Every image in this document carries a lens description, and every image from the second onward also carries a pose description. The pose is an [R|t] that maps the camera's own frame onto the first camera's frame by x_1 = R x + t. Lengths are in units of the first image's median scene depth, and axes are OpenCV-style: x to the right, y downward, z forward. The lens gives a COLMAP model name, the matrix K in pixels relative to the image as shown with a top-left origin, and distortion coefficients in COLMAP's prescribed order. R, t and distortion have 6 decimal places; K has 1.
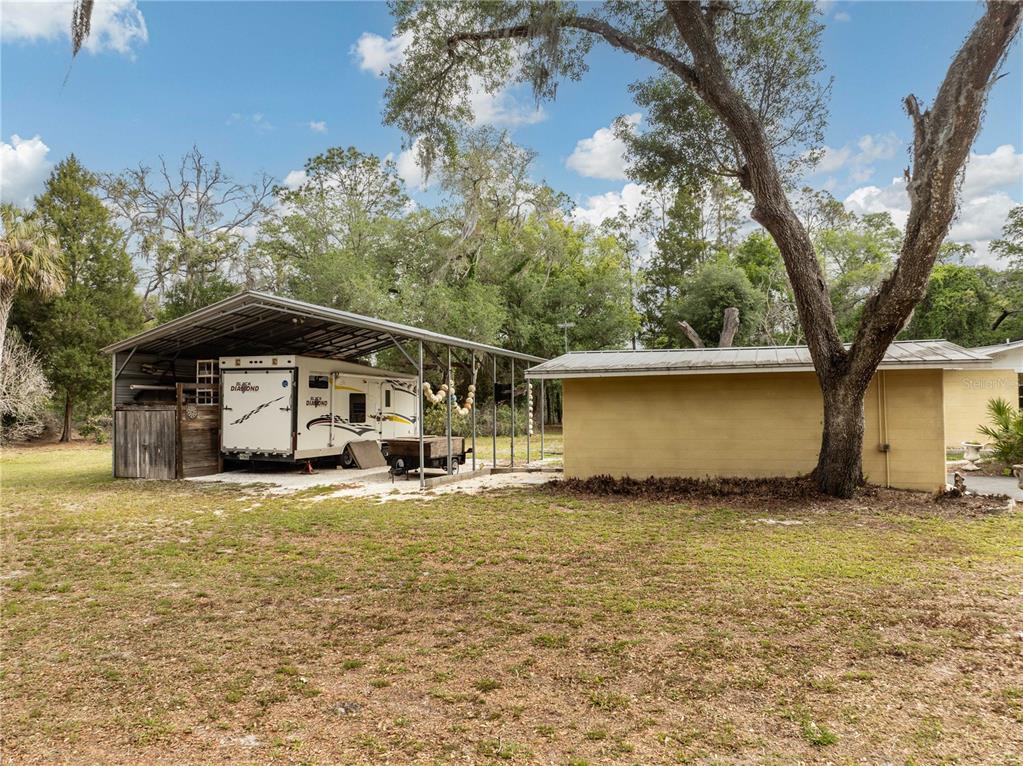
lens RADIAL K [[727.7, 0, 505.7], [0, 727.7, 385.4], [0, 0, 1]] dist [-0.021241, 0.001213]
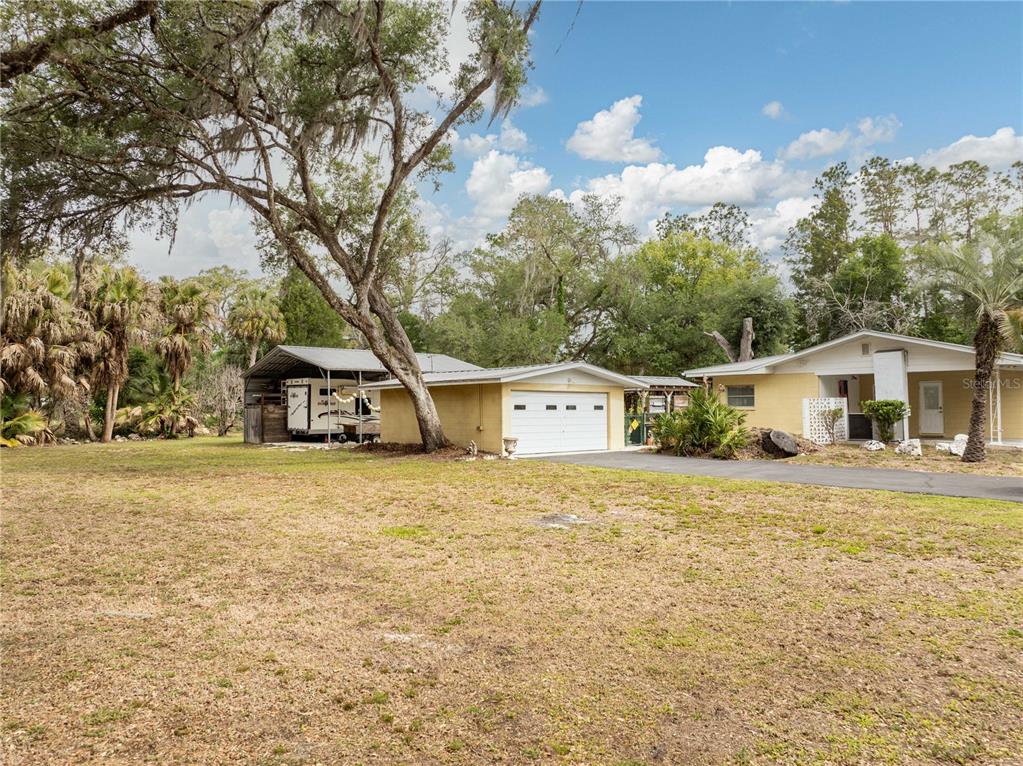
lens RADIAL K [[727.7, 0, 513.7], [0, 727.7, 385.2], [0, 0, 1]] dist [-0.021241, 0.001213]
pose [[0.883905, -0.017481, -0.467339, 1.003152], [0.018153, 0.999831, -0.003065, -0.007480], [0.467313, -0.005775, 0.884073, -0.377943]]
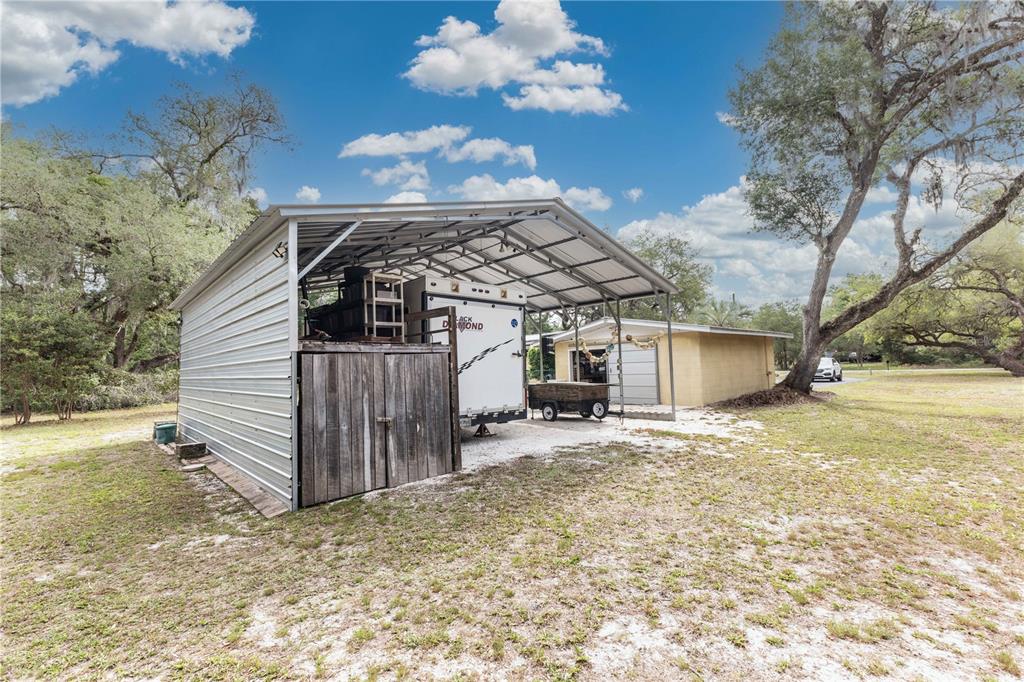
lens RADIAL K [[437.7, 0, 507.3], [0, 437.7, 337.3], [0, 0, 1]] dist [0.007800, -0.000574]
pose [[0.446647, 0.052023, 0.893197, -0.722969], [-0.001882, 0.998361, -0.057207, 0.040499], [-0.894708, 0.023870, 0.446012, 0.770264]]
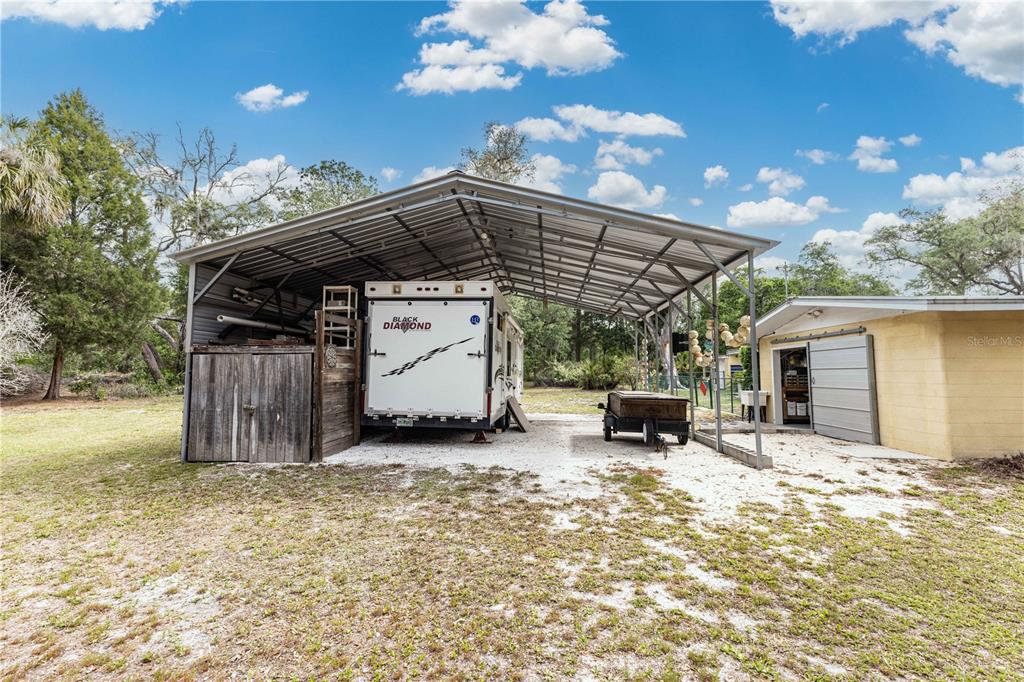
lens RADIAL K [[437.7, 0, 508.6], [0, 437.7, 339.5], [0, 0, 1]] dist [0.007800, -0.000574]
pose [[0.961371, 0.028229, 0.273803, -0.380993], [-0.016024, 0.998780, -0.046711, 0.036342], [-0.274788, 0.040520, 0.960651, 0.558375]]
